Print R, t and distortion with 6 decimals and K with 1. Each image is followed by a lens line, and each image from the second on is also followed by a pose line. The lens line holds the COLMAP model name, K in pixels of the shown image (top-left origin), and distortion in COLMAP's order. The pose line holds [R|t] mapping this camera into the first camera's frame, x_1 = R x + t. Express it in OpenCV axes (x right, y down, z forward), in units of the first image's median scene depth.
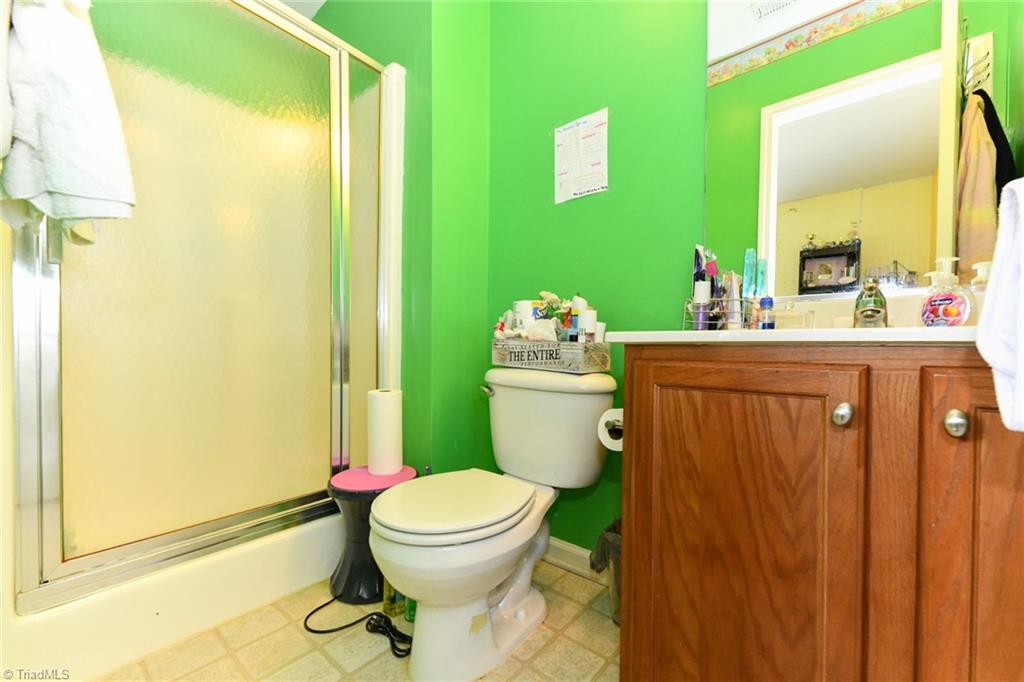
lens RADIAL K [[406.9, 0, 511.4], [0, 406.9, 343.8], [0, 0, 1]] dist [0.020530, -0.002803]
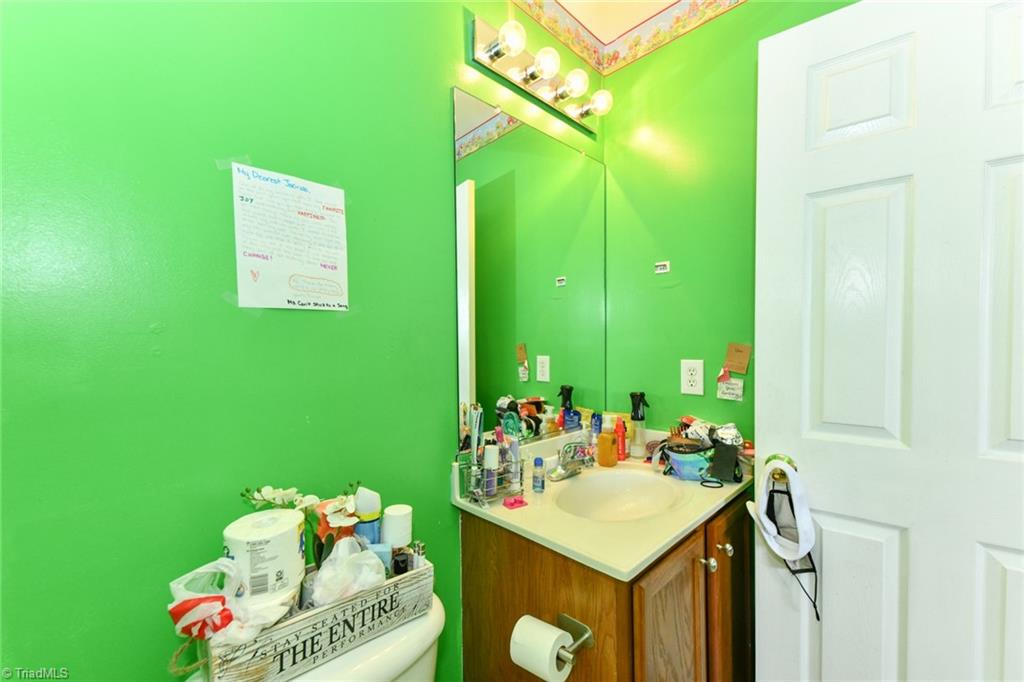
lens RADIAL K [[406.9, 0, 511.3], [0, 406.9, 347.7], [0, 0, 1]] dist [0.020530, -0.002803]
pose [[0.108474, -0.025423, 0.993774, -0.455161], [0.007381, 0.999666, 0.024768, -0.355865], [-0.994072, 0.004648, 0.108625, 0.703719]]
